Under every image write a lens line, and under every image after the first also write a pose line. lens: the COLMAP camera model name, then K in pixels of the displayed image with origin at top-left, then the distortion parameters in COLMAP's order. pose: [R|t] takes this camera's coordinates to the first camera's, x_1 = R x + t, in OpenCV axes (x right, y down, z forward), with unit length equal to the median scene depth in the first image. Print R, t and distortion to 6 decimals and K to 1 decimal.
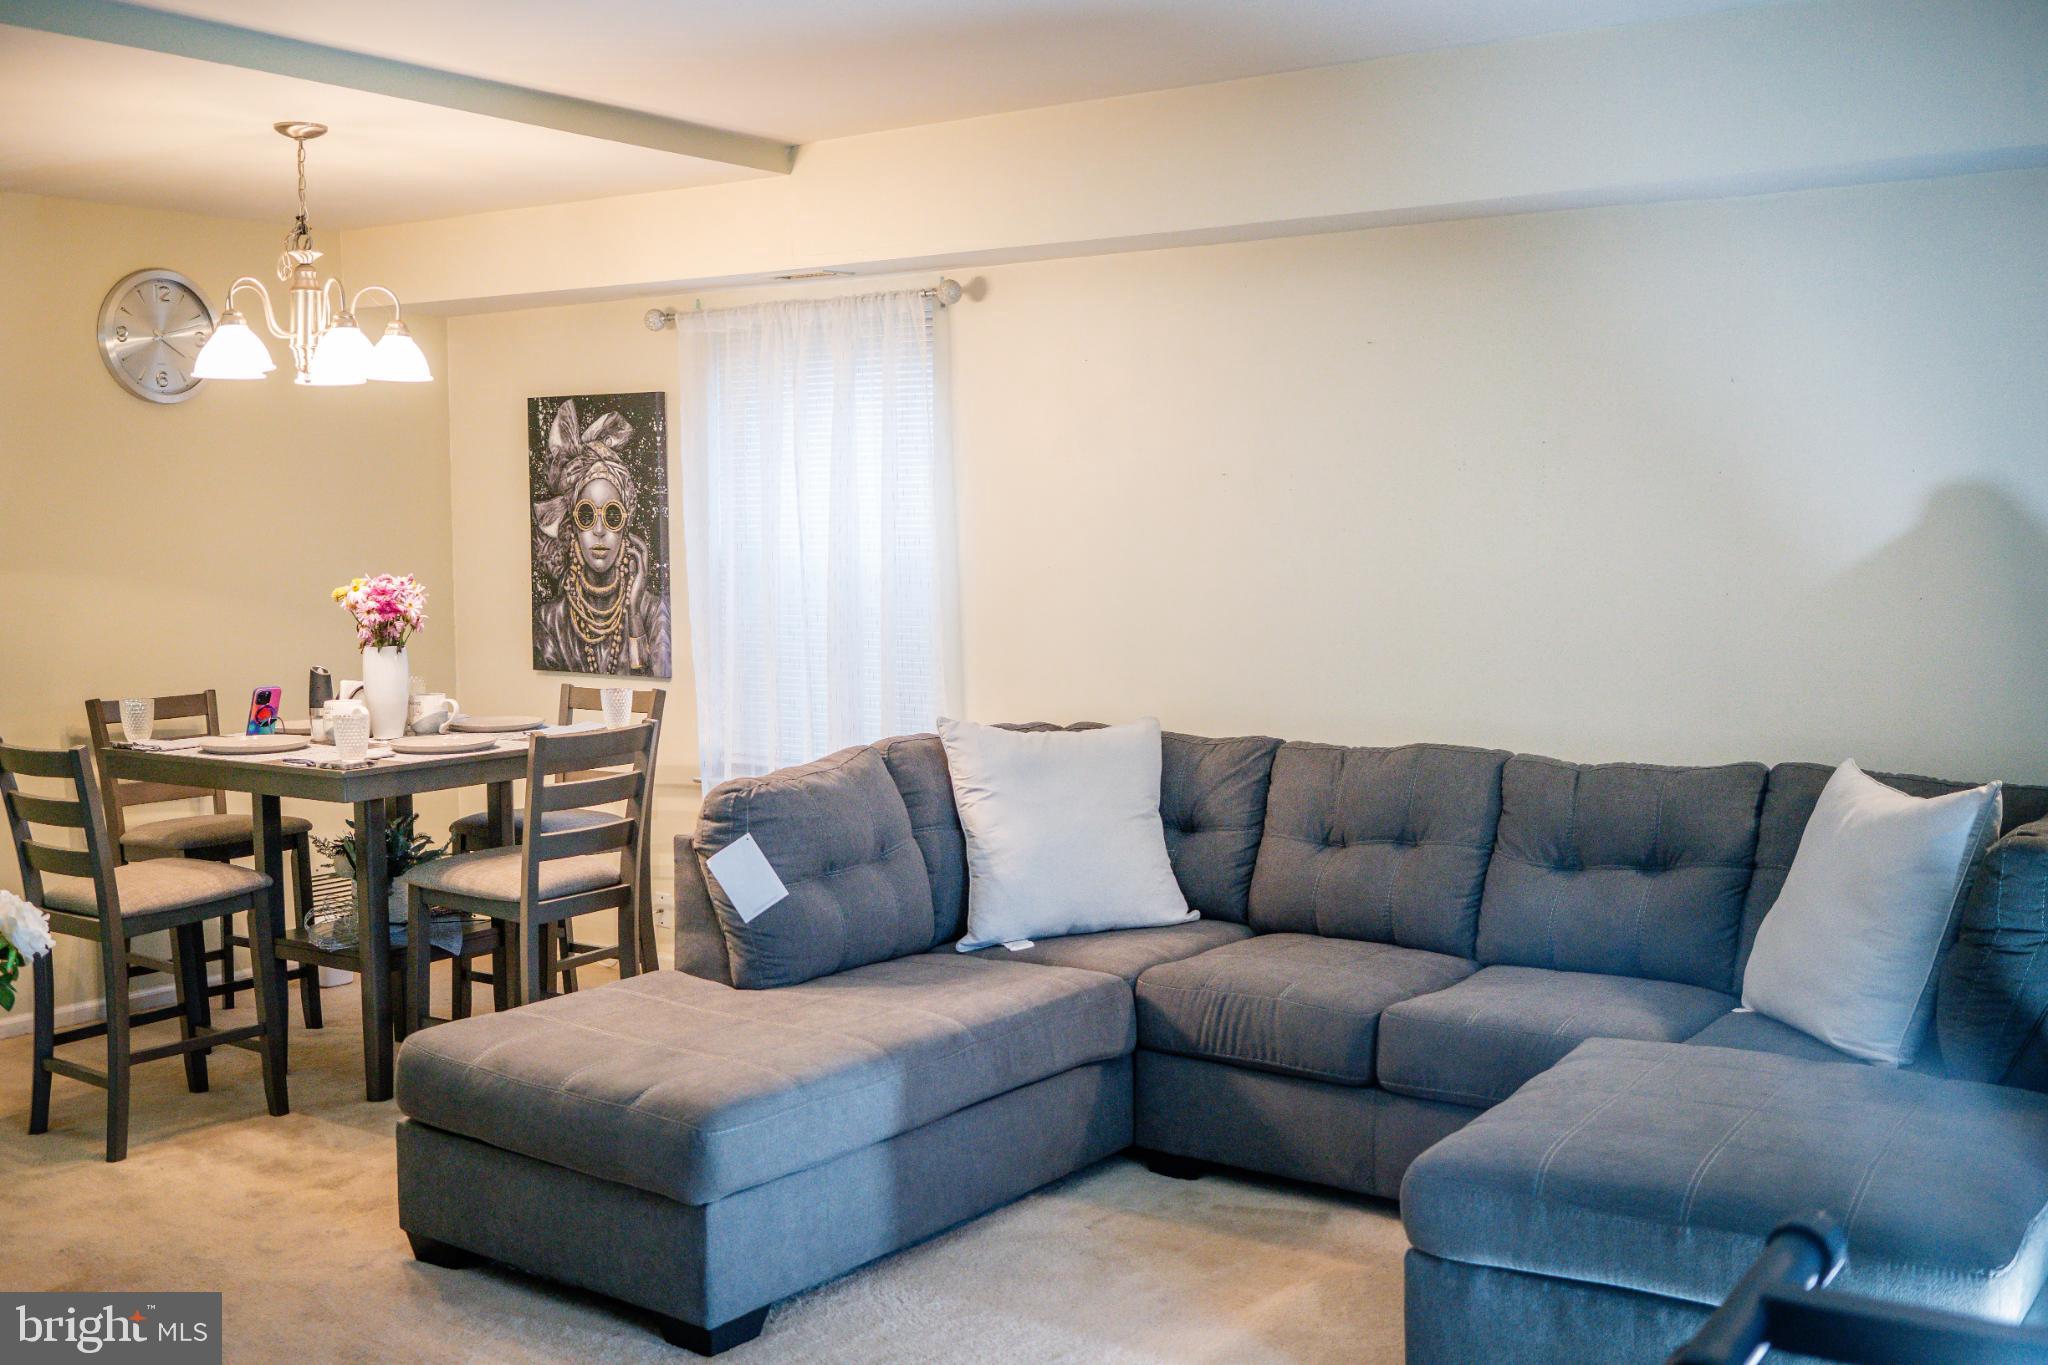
lens RADIAL K [[1963.0, 0, 1024.0], [0, 1963.0, 682.5], [0, 0, 1]] dist [0.048790, -0.171700]
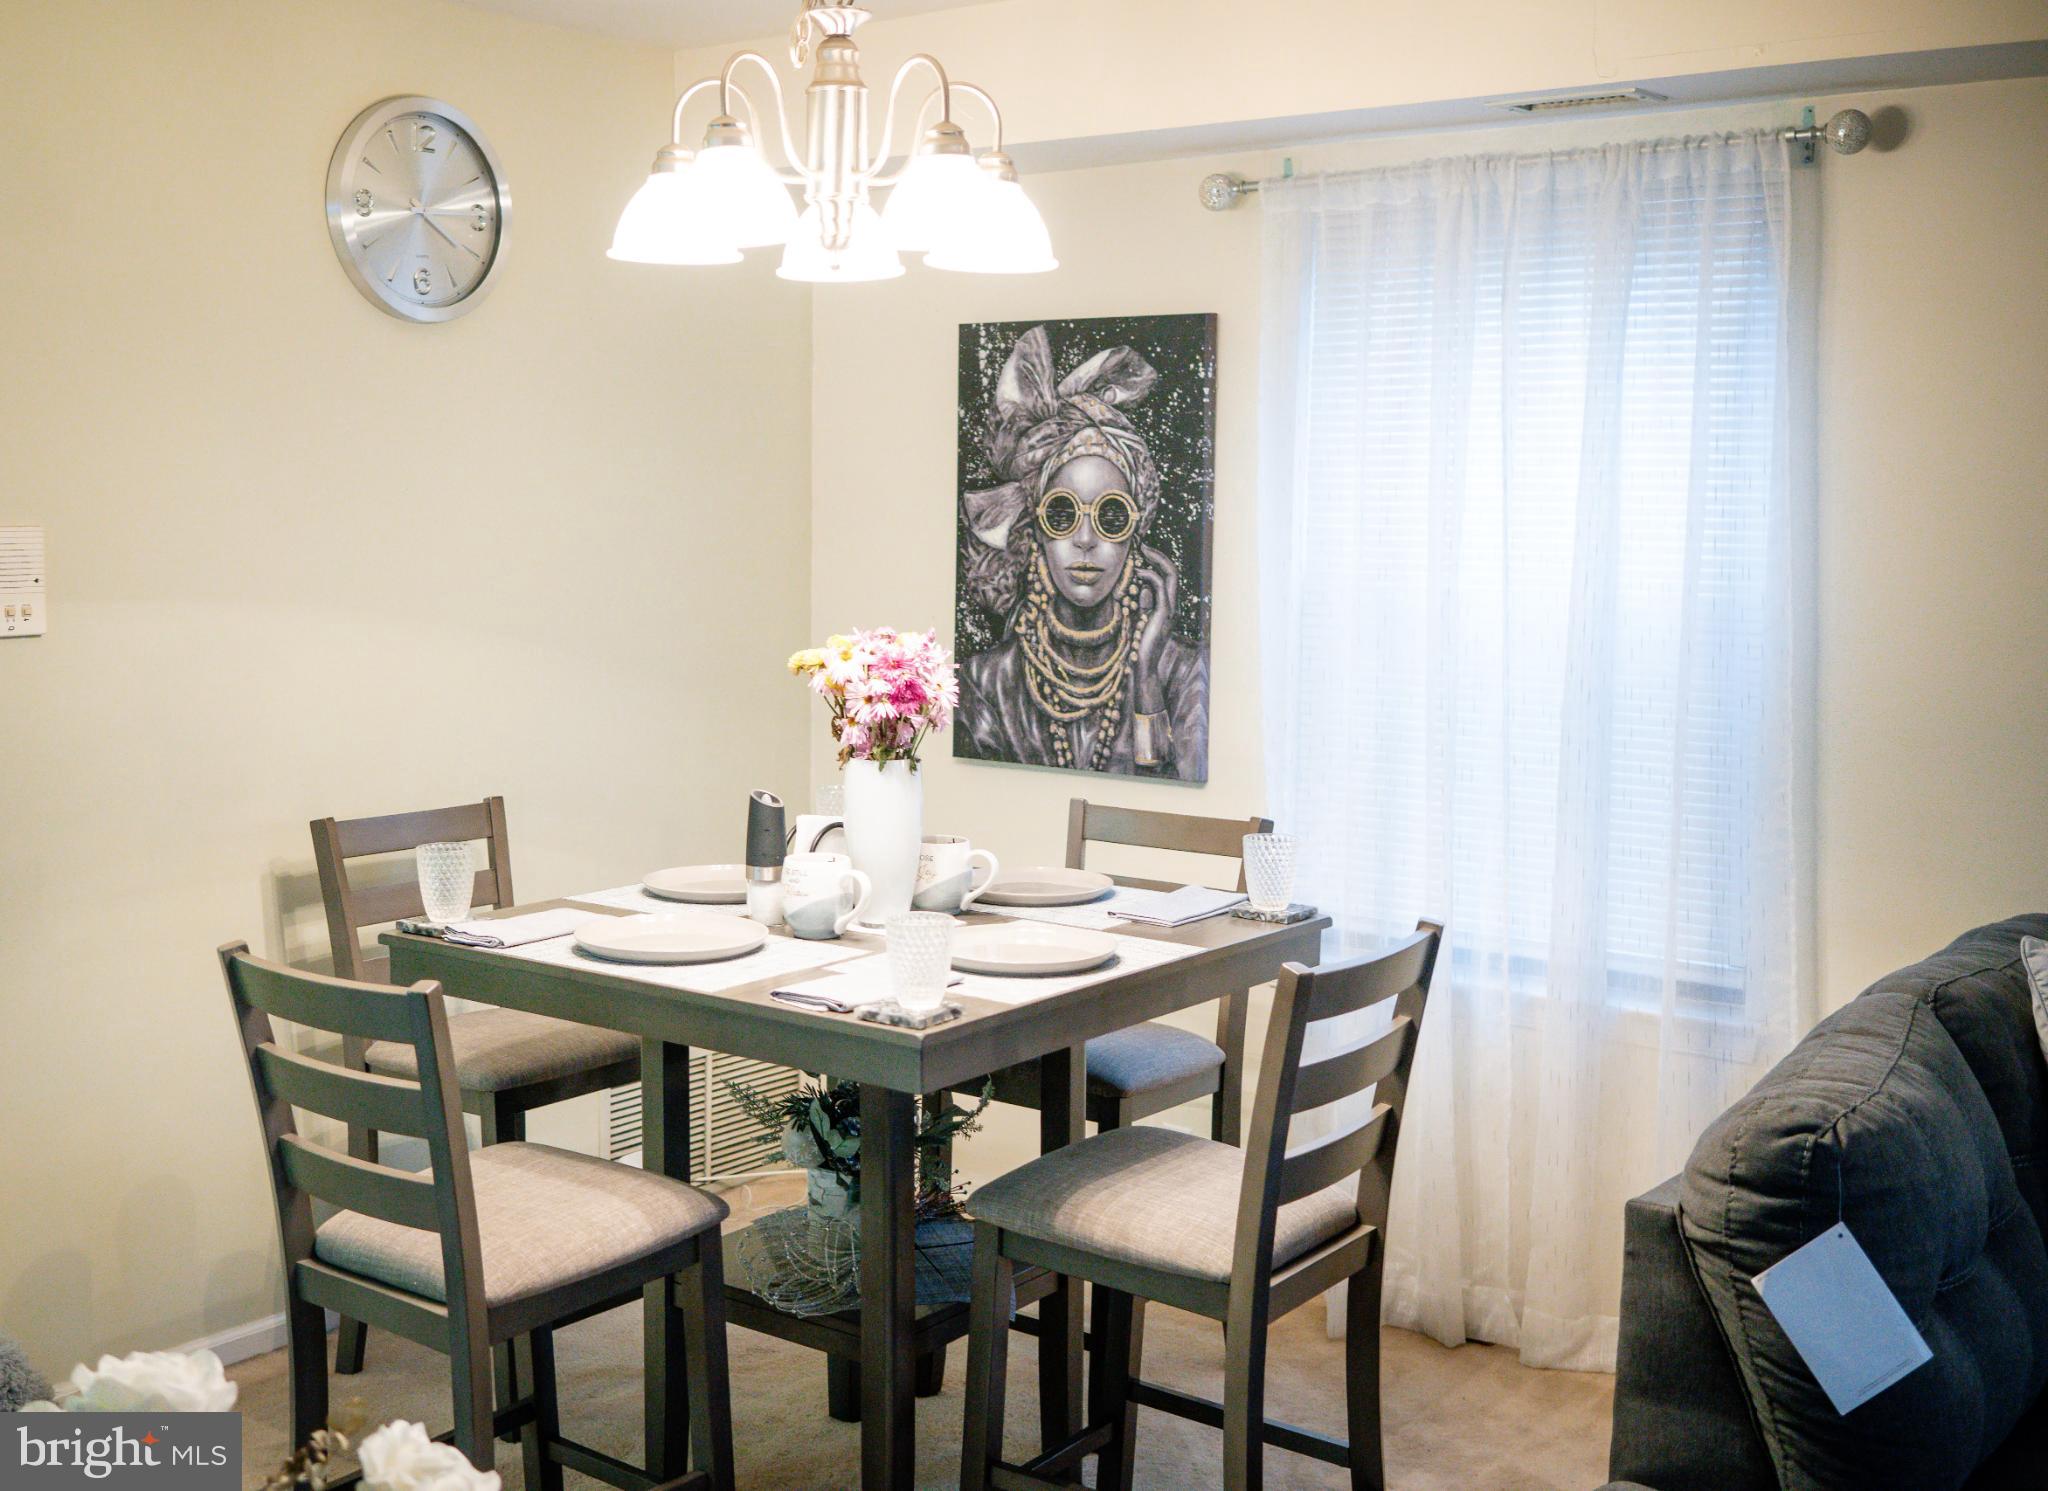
lens RADIAL K [[2279.1, 0, 1024.0], [0, 2279.1, 745.5], [0, 0, 1]] dist [0.010480, -0.047260]
pose [[0.998397, 0.019600, -0.053100, -0.198384], [-0.018252, 0.999502, 0.025740, -0.030962], [0.053578, -0.024729, 0.998257, 0.285608]]
